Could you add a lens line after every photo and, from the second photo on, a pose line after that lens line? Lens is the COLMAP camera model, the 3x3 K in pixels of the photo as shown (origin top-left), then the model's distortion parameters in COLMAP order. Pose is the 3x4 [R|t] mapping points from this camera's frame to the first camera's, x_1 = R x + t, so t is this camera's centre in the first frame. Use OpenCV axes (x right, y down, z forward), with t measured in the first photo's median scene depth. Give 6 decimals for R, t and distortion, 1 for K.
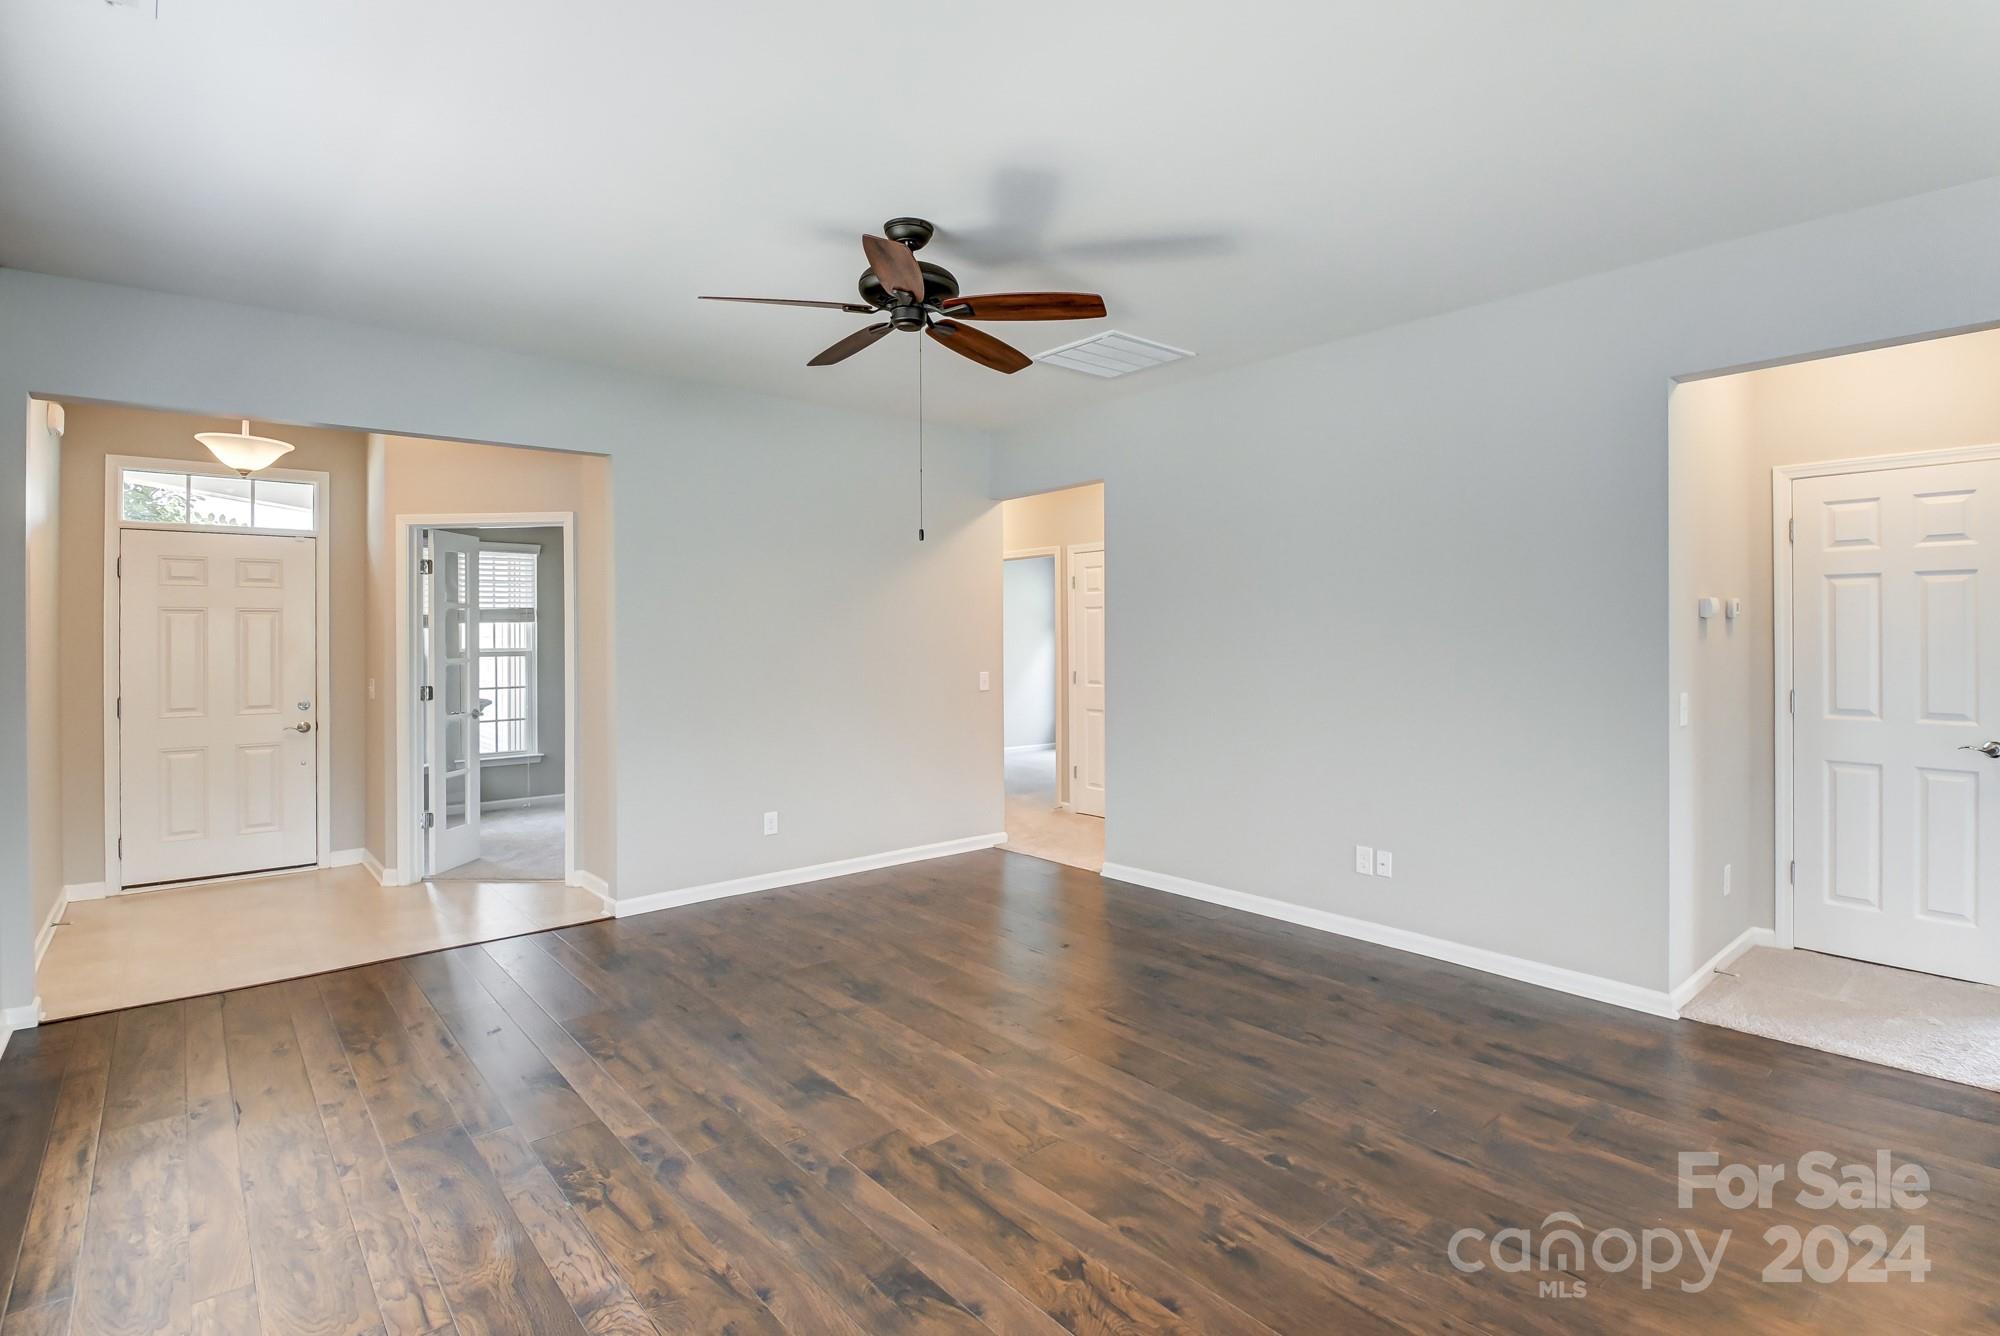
lens RADIAL K [[963.0, 0, 1028.6], [0, 963.0, 639.4], [0, 0, 1]] dist [0.018142, -0.023092]
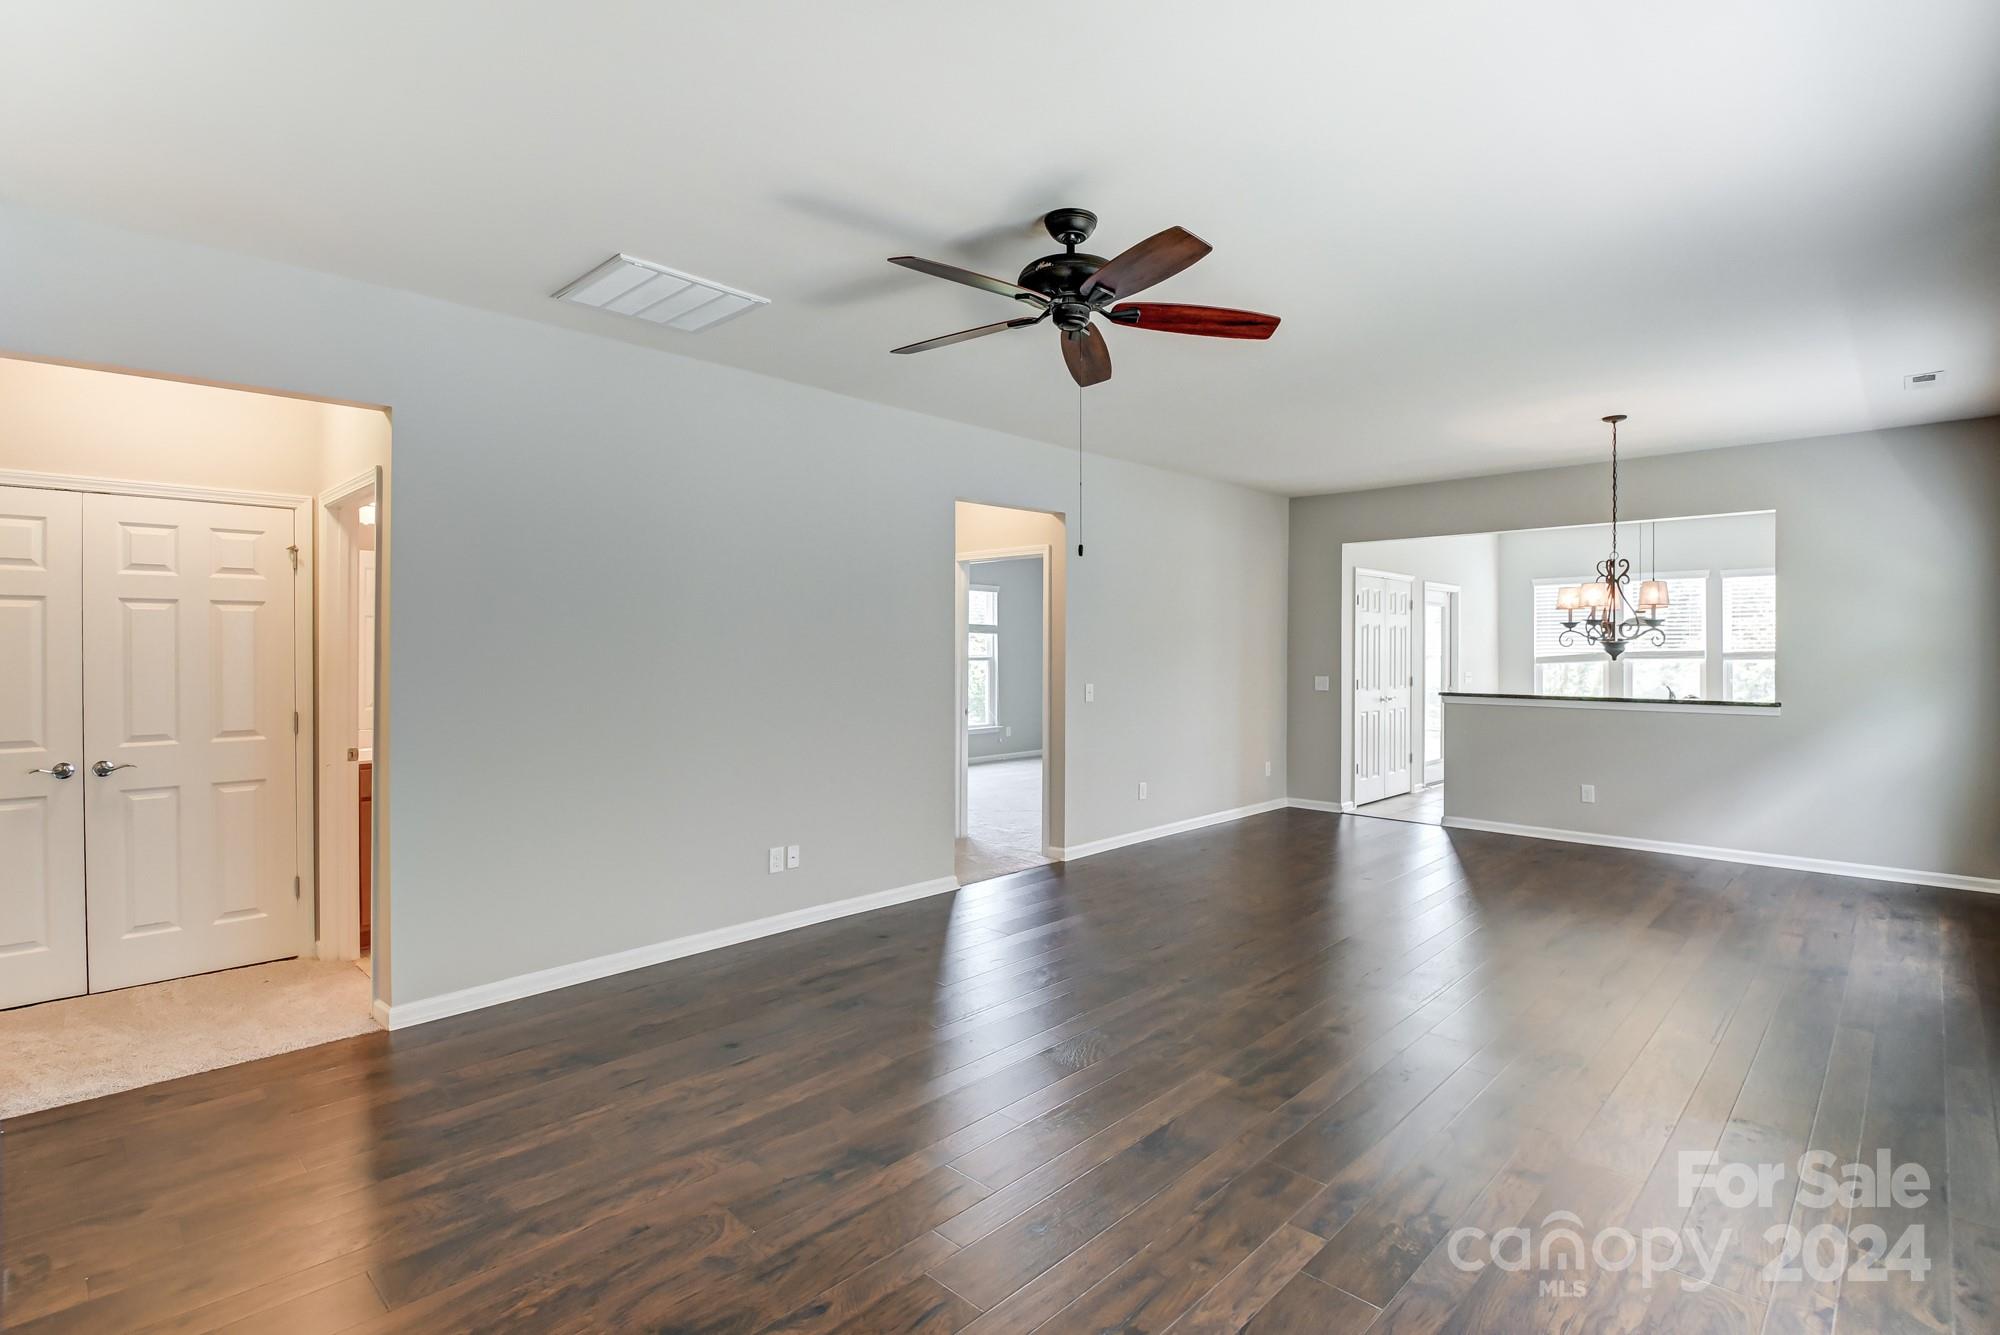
lens RADIAL K [[952.8, 0, 1033.4], [0, 952.8, 661.6], [0, 0, 1]] dist [0.017949, -0.022649]
pose [[-0.097734, -0.007148, 0.995187, -0.681823], [0.001684, 0.999972, 0.007348, -0.003053], [-0.995211, 0.002394, -0.097720, 0.737774]]
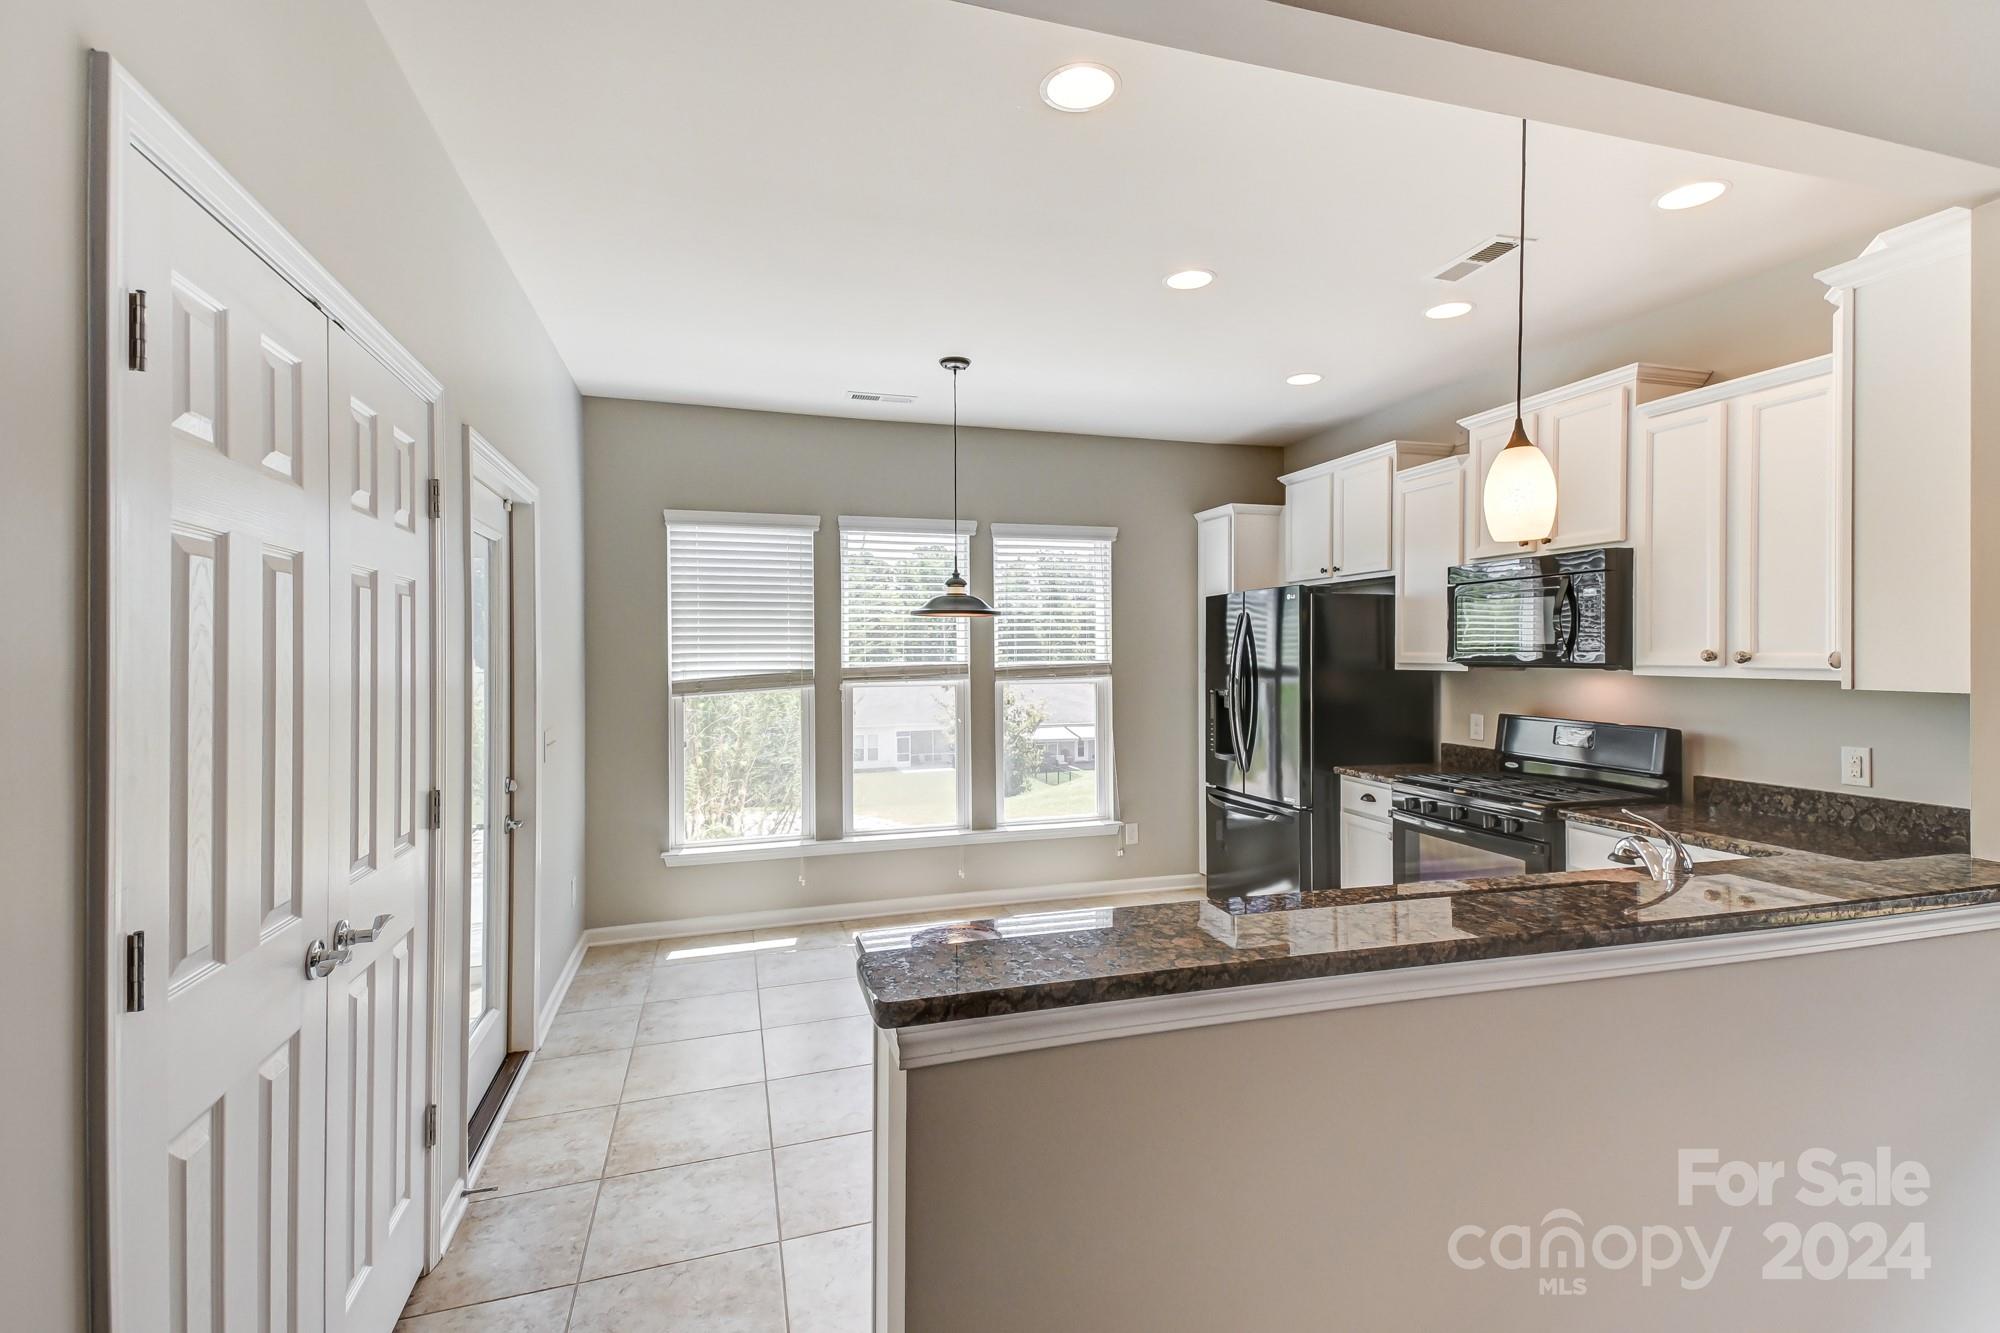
lens RADIAL K [[926.7, 0, 1021.7], [0, 926.7, 653.9], [0, 0, 1]] dist [0.108337, -0.056856]
pose [[-0.914591, 0.007115, 0.404318, 0.688477], [0.007962, 0.999968, 0.000414, -0.021682], [-0.404302, 0.003598, -0.914618, 0.113688]]
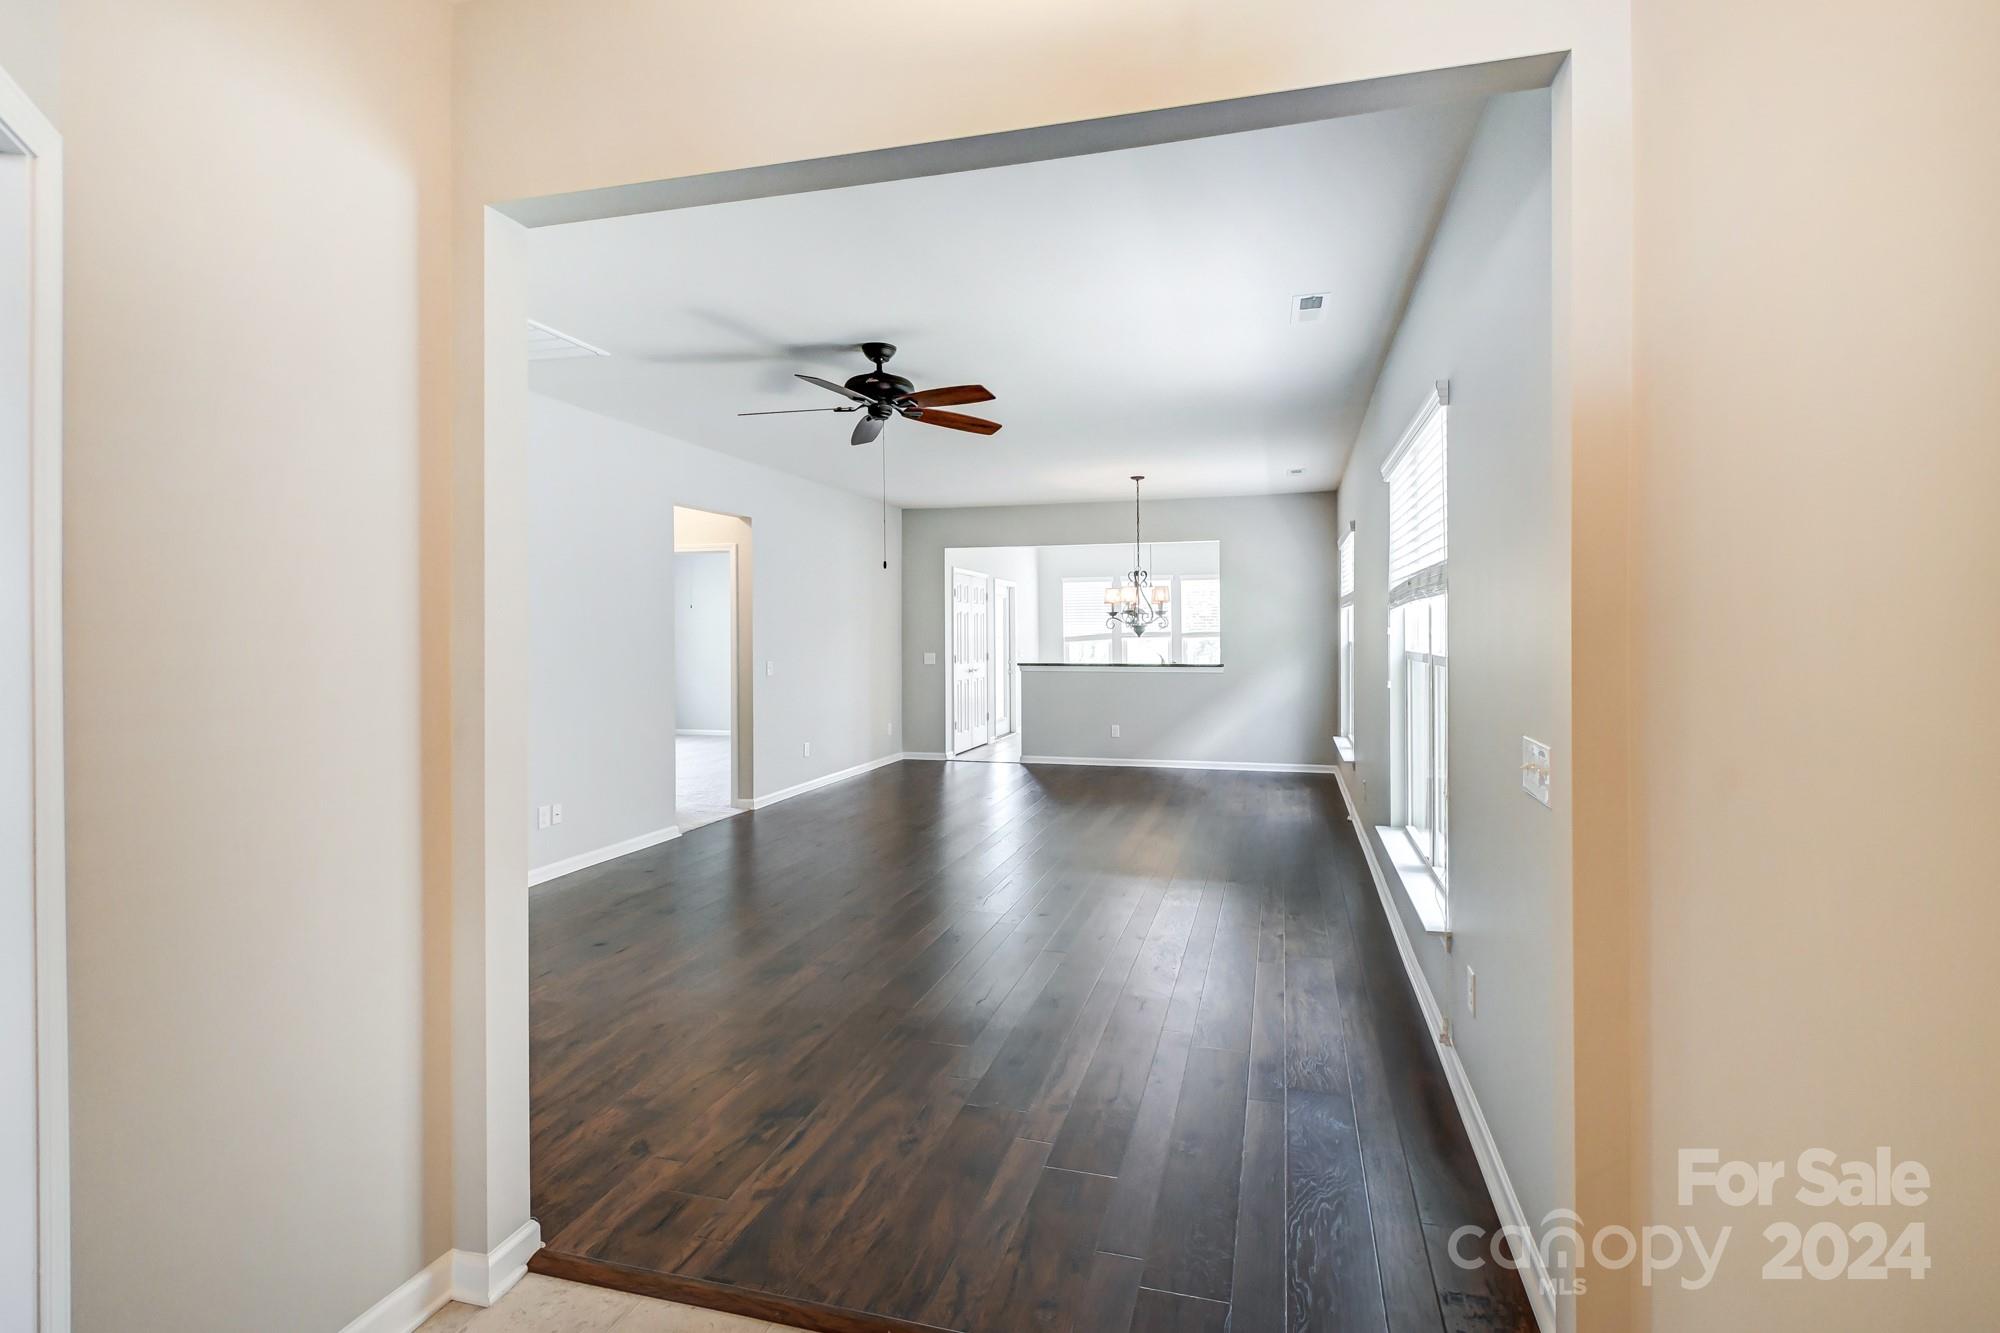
lens RADIAL K [[936.4, 0, 1032.0], [0, 936.4, 641.6], [0, 0, 1]] dist [-0.000638, -0.000551]
pose [[-0.555933, -0.000053, 0.831227, -0.911373], [0.009029, 0.999941, 0.006102, 0.000277], [-0.831178, 0.010897, -0.555900, 1.036904]]
